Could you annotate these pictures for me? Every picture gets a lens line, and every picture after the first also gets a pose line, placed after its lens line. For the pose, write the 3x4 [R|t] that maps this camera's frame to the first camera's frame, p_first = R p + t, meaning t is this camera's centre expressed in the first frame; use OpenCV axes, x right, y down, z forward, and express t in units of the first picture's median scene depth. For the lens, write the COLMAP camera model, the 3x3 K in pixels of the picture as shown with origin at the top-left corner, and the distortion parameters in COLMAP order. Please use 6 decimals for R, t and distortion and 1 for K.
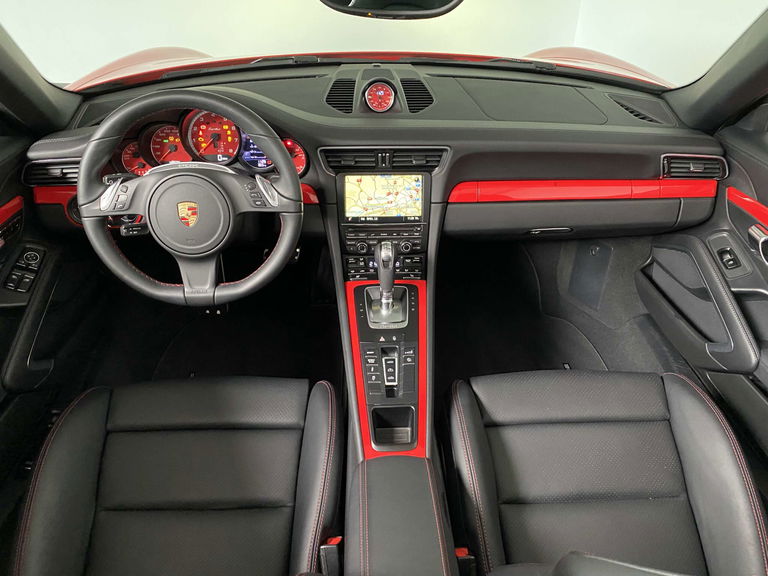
lens RADIAL K [[594.9, 0, 384.0], [0, 594.9, 288.0], [0, 0, 1]] dist [0.061726, -0.091650]
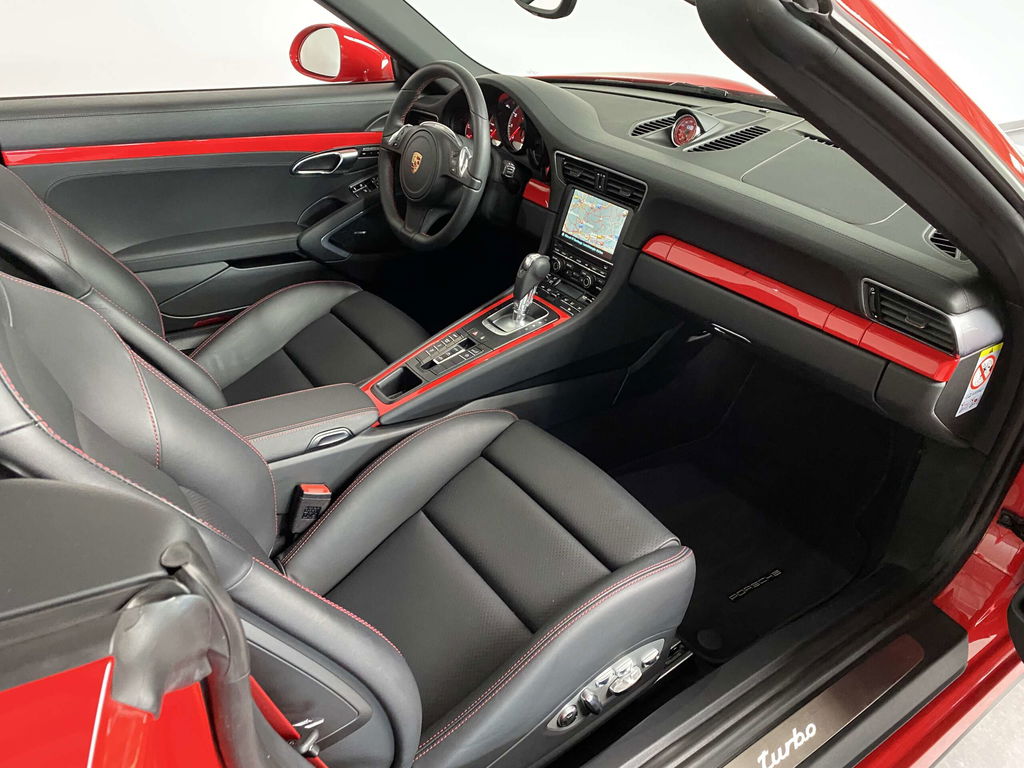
lens RADIAL K [[784.1, 0, 512.0], [0, 784.1, 384.0], [0, 0, 1]] dist [0.056373, -0.072906]
pose [[0.533629, 0.432514, -0.726754, 0.935222], [-0.480094, 0.862370, 0.160709, -0.073866], [0.696240, 0.263151, 0.667833, 0.175452]]
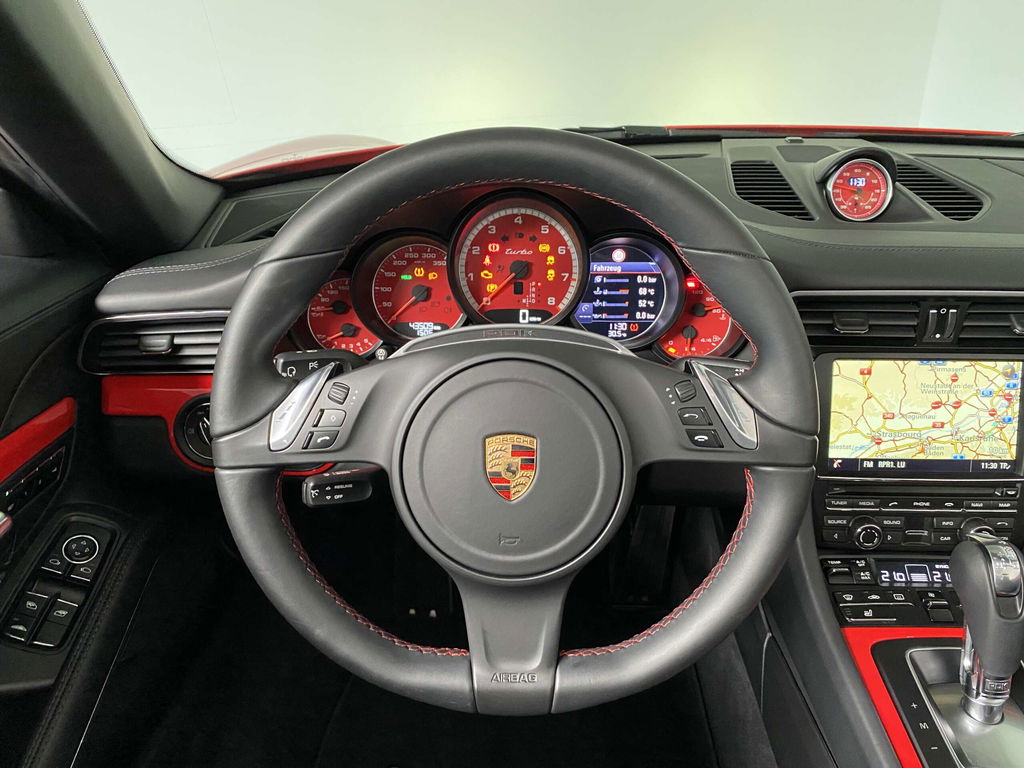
lens RADIAL K [[784.1, 0, 512.0], [0, 784.1, 384.0], [0, 0, 1]] dist [0.056373, -0.072906]
pose [[0.997789, 0.017982, -0.063976, -0.253008], [-0.026915, 0.989552, -0.141644, -0.089862], [0.060761, 0.143053, 0.987848, 0.454426]]
